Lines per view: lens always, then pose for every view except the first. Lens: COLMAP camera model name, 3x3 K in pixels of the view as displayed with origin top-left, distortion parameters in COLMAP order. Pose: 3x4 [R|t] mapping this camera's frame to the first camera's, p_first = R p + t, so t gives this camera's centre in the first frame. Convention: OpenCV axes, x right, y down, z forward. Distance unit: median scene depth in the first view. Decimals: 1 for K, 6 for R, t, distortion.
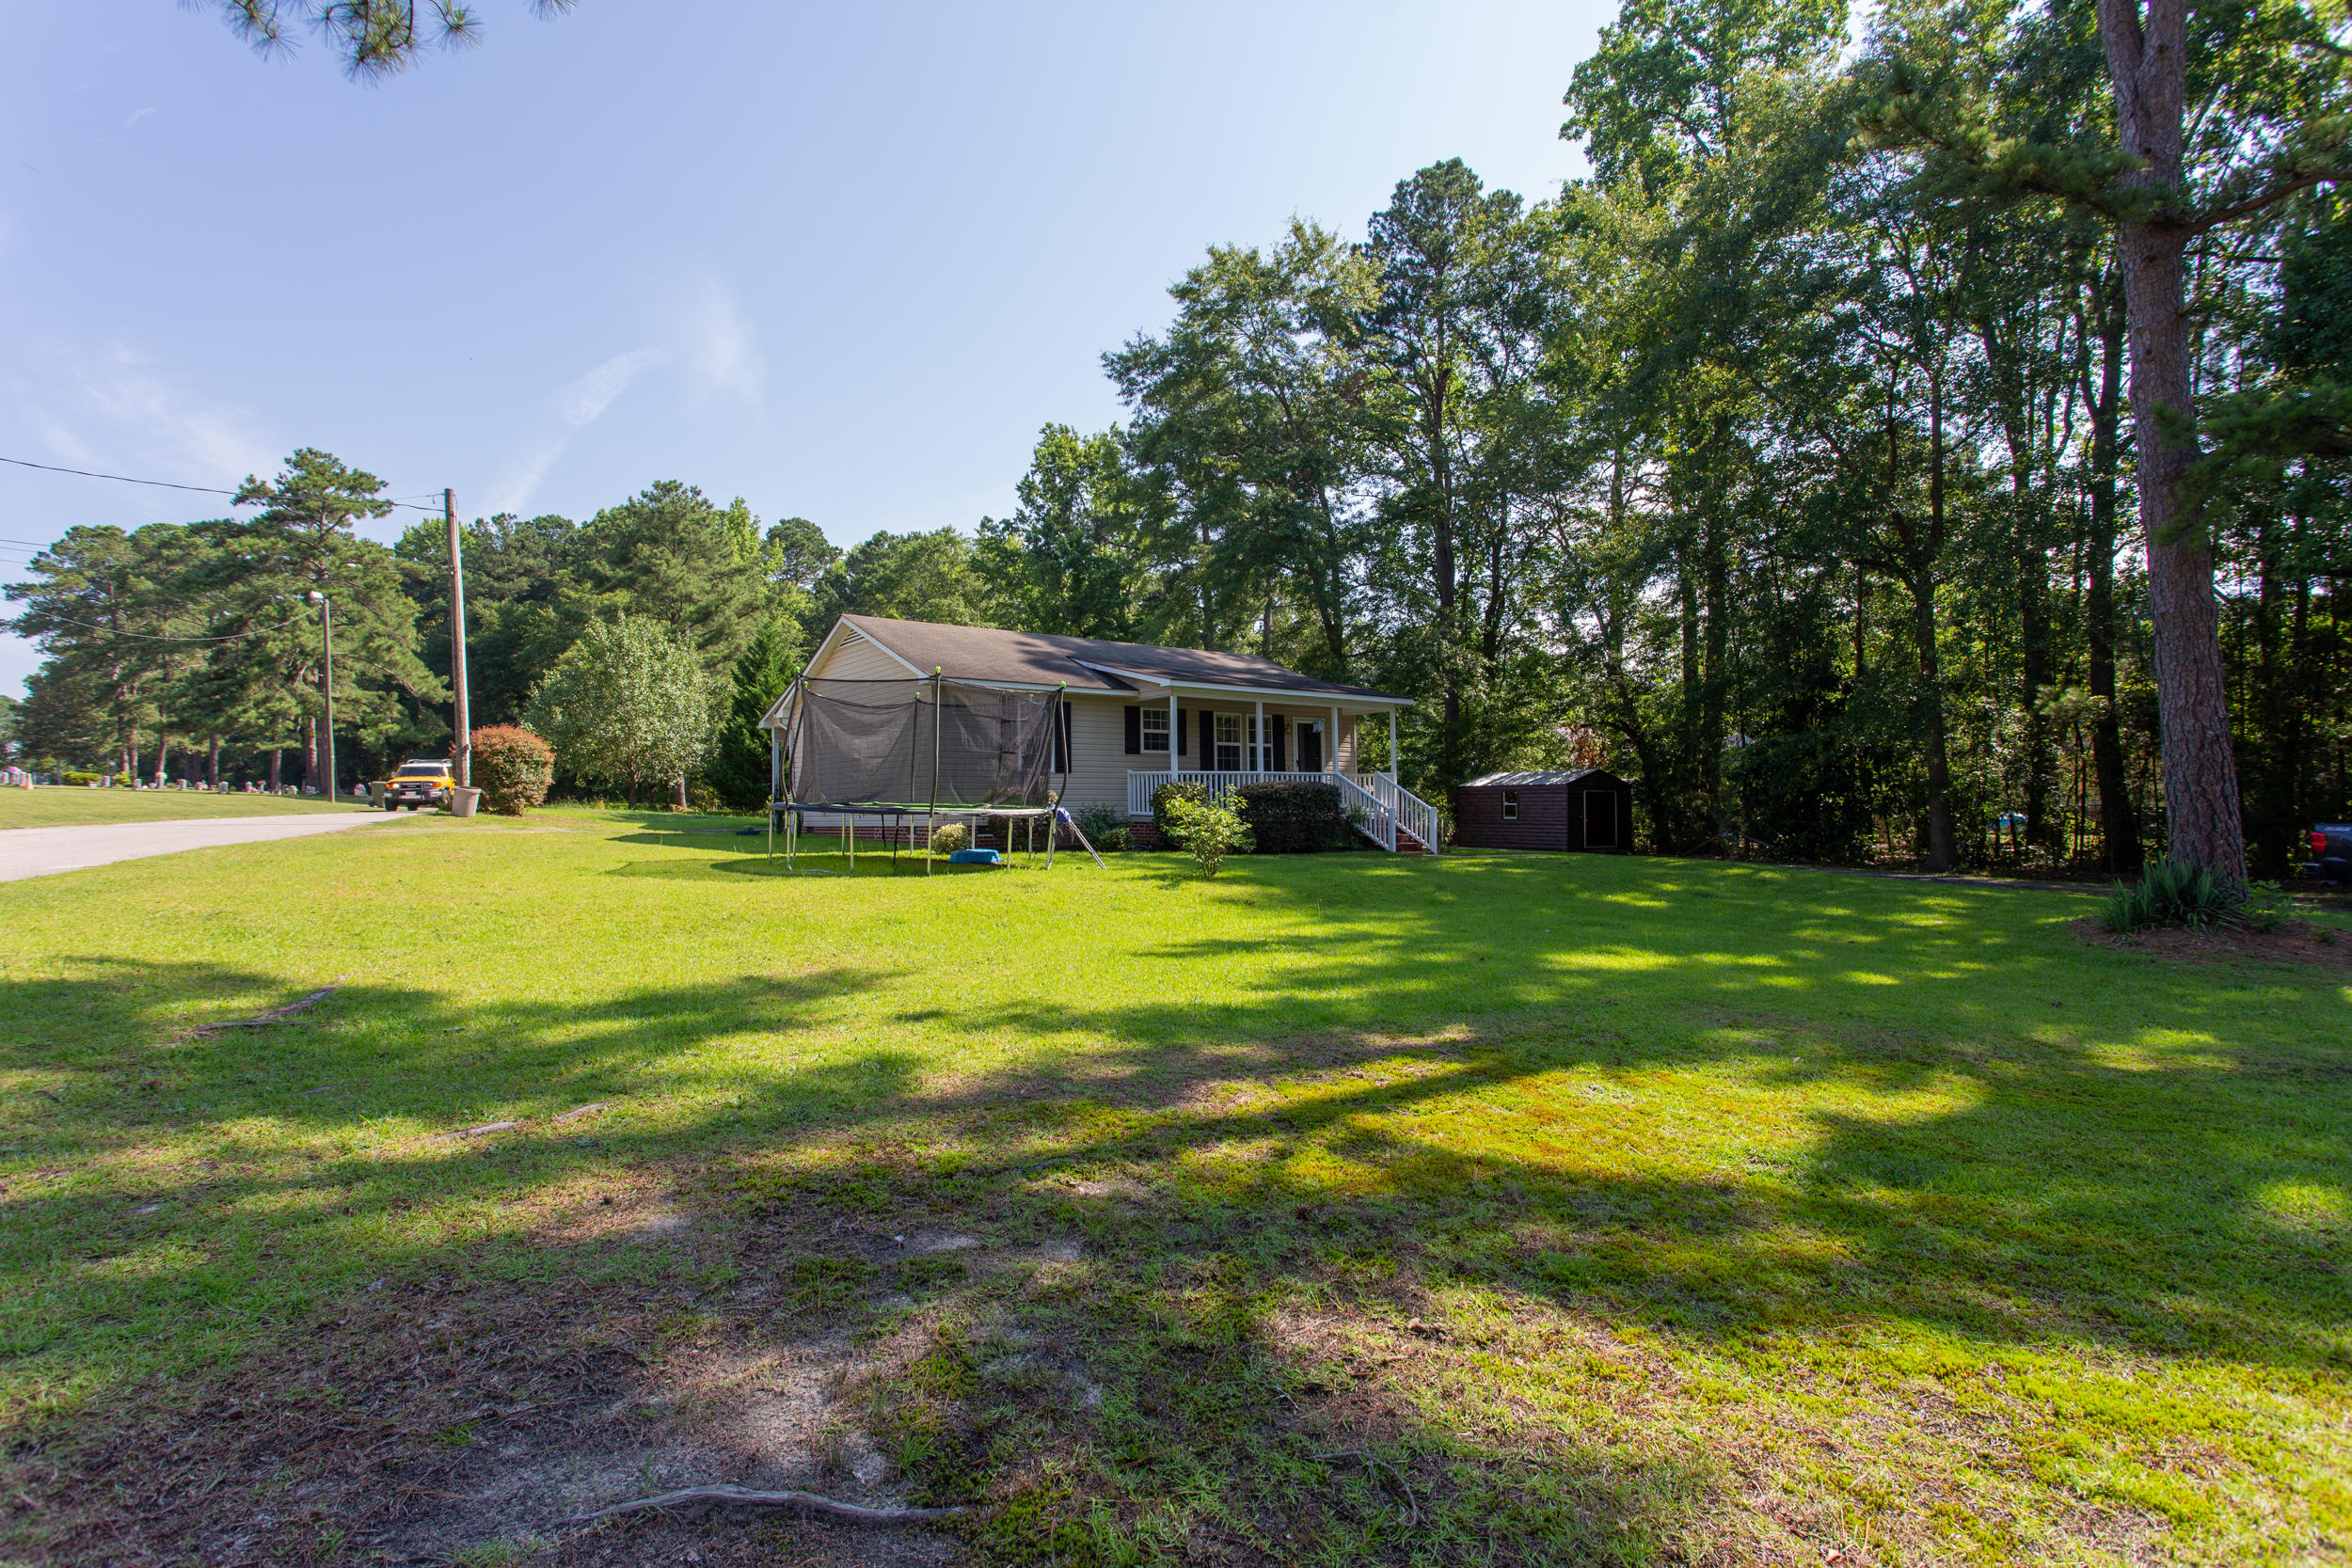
lens RADIAL K [[1110.5, 0, 1178.1], [0, 1110.5, 788.8], [0, 0, 1]] dist [-0.006018, 0.001163]
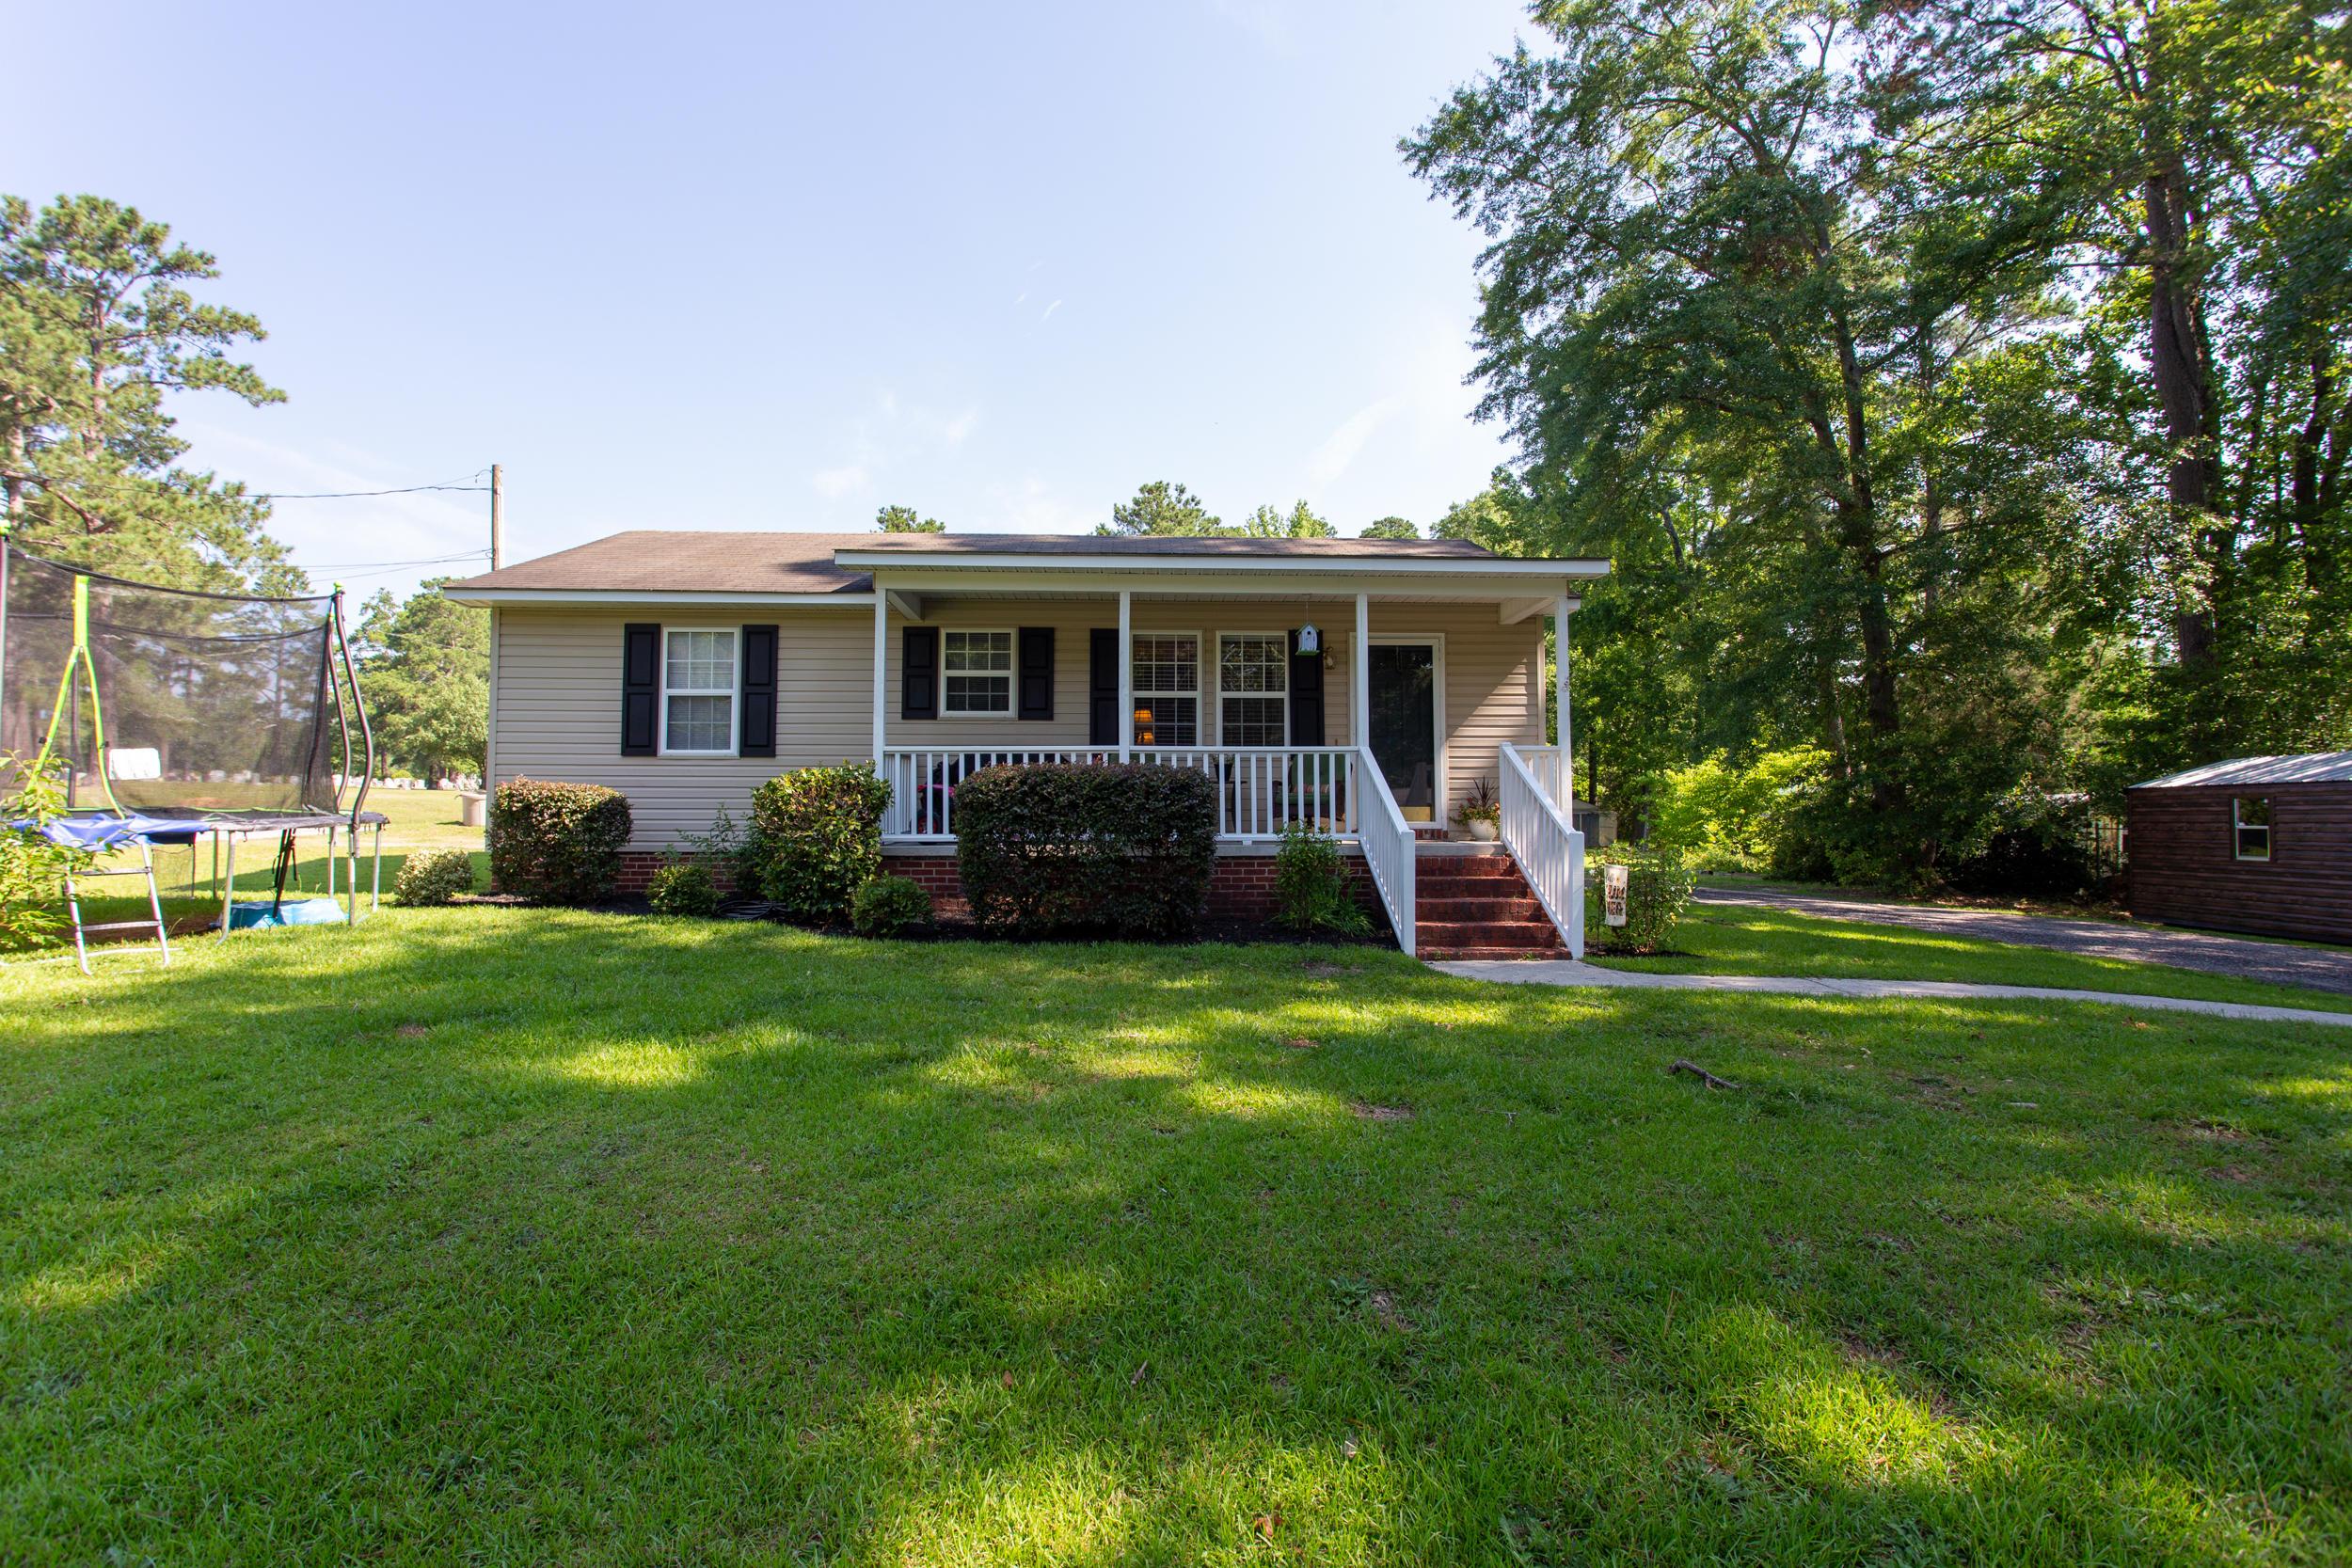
lens RADIAL K [[1110.5, 0, 1177.2], [0, 1110.5, 776.9], [0, 0, 1]] dist [-0.006018, 0.001163]
pose [[0.809749, -0.014159, -0.586606, 0.318104], [0.000295, 0.999719, -0.023724, 0.006322], [0.586776, 0.019037, 0.809525, 0.598650]]
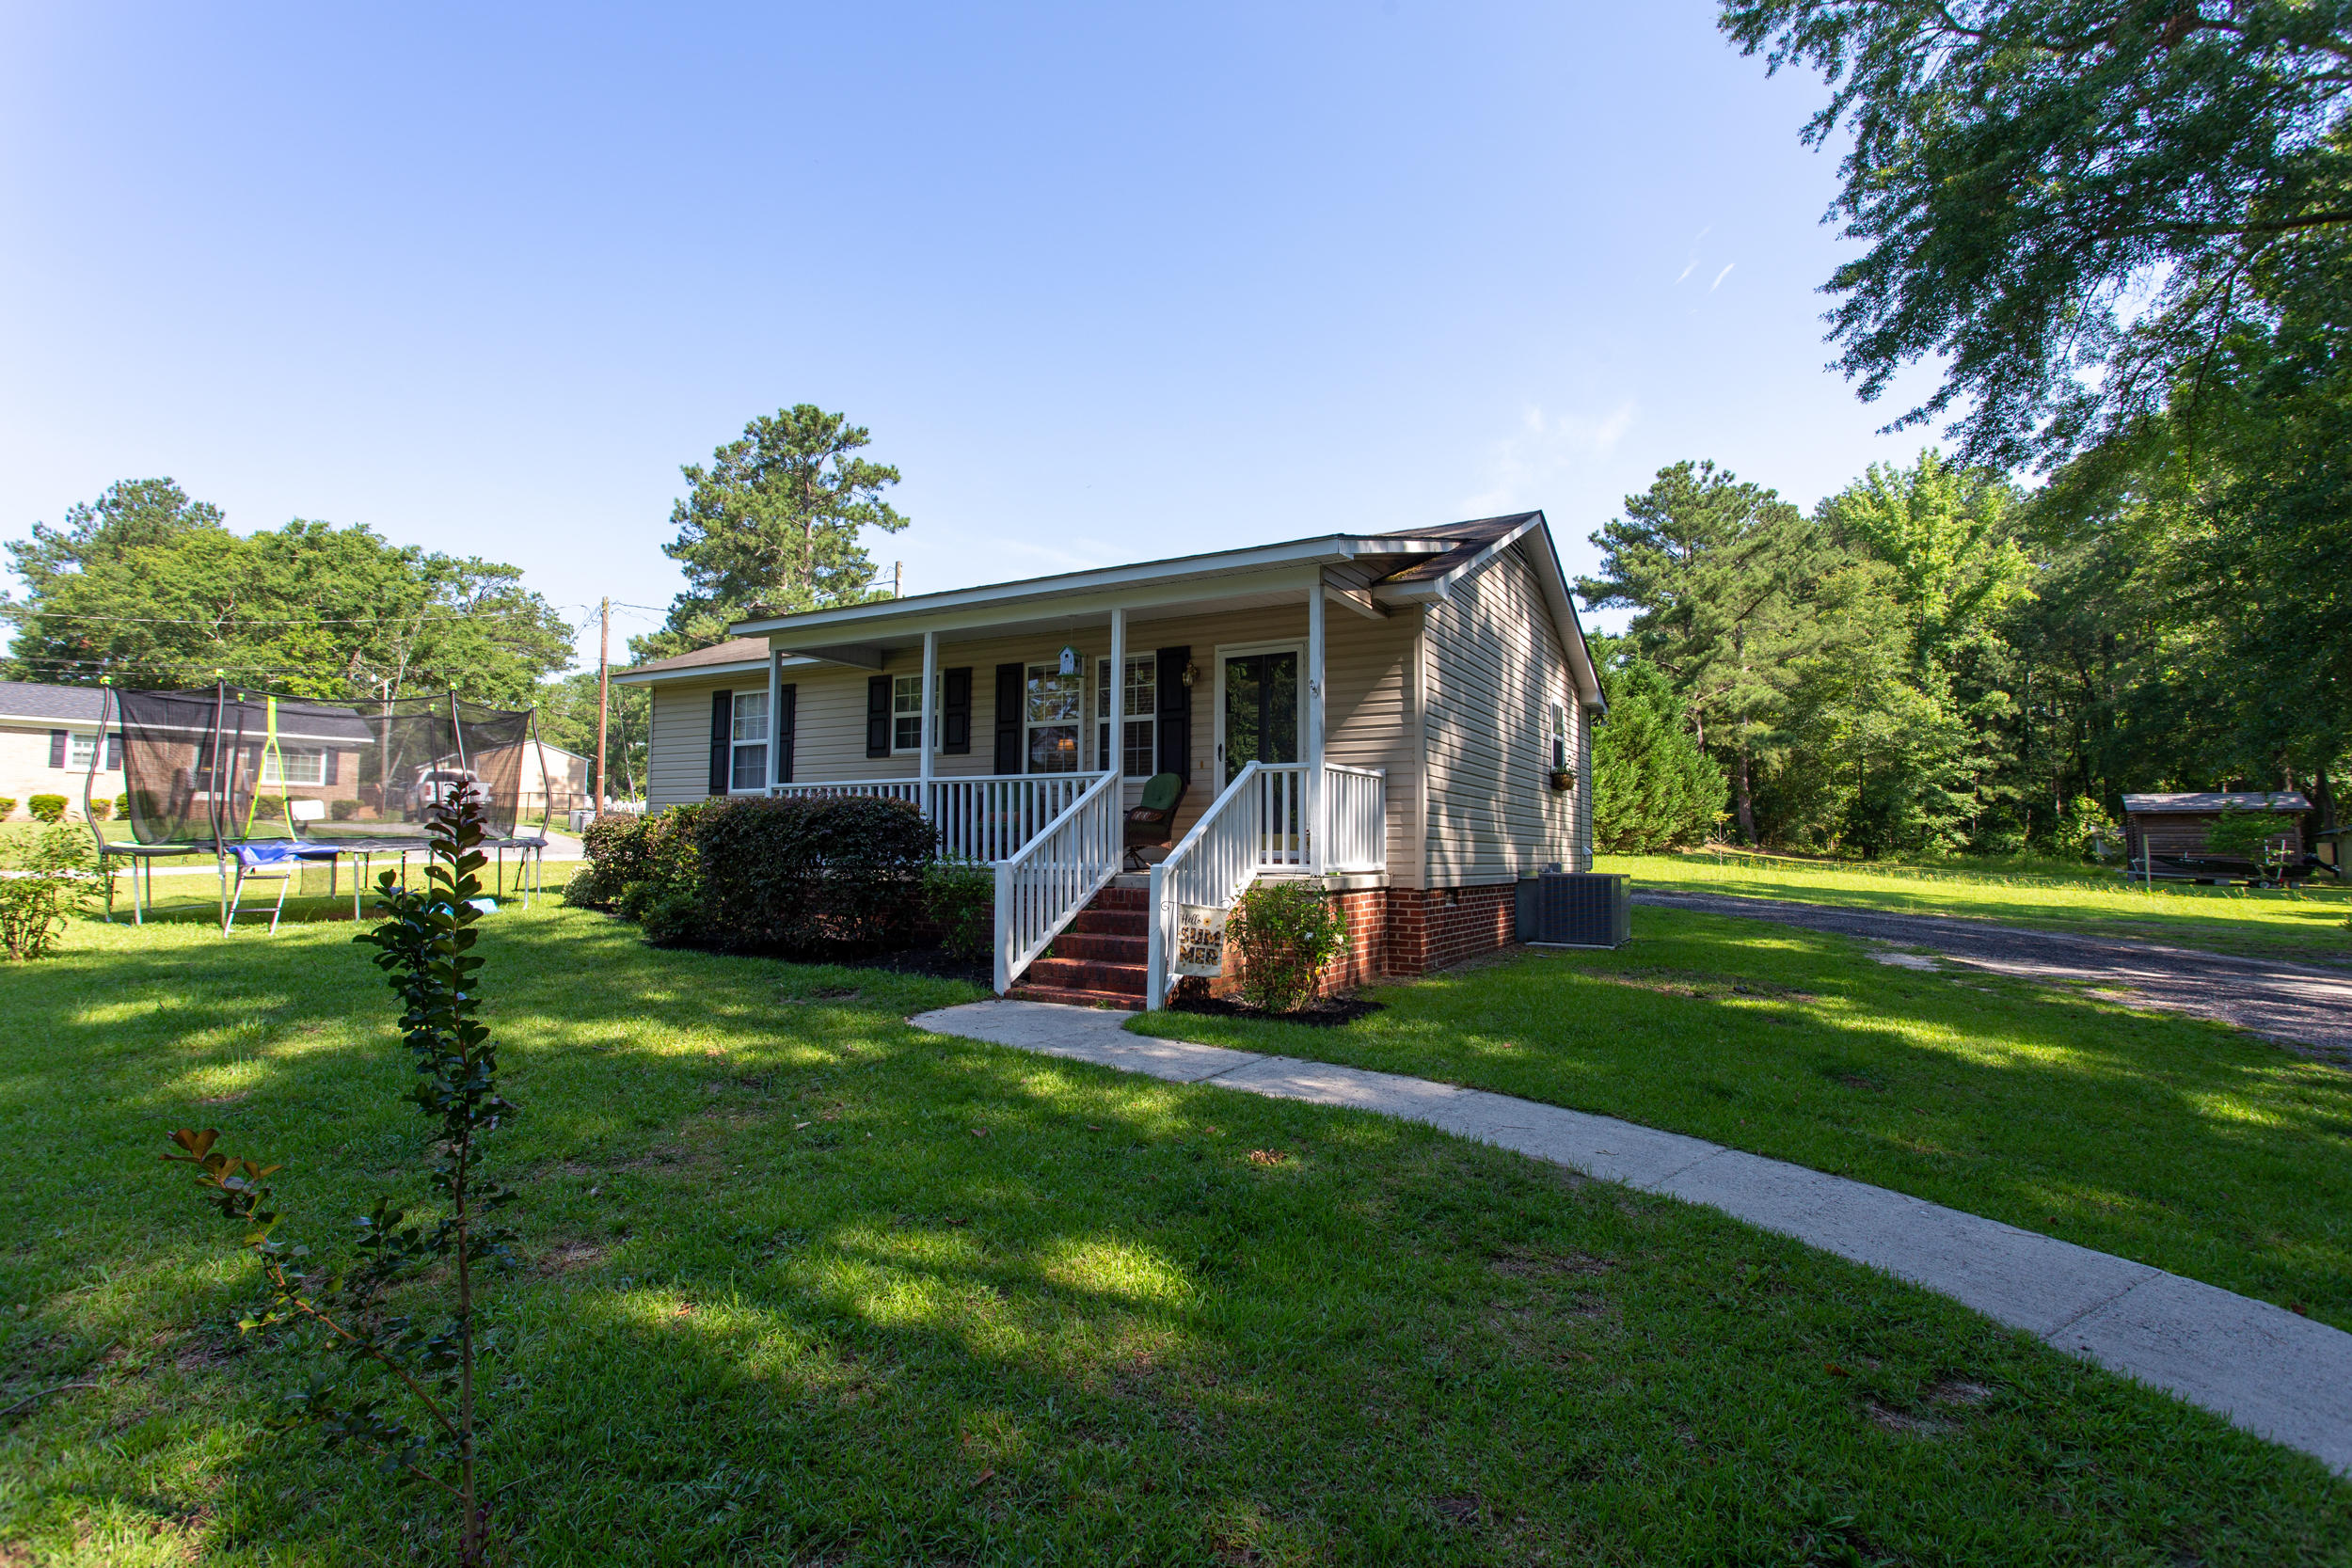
lens RADIAL K [[1110.5, 0, 1162.6], [0, 1110.5, 776.7], [0, 0, 1]] dist [-0.006018, 0.001163]
pose [[0.355403, -0.044093, -0.933673, 0.497107], [0.004269, 0.998953, -0.045551, 0.005014], [0.934704, 0.012203, 0.355219, 0.846758]]
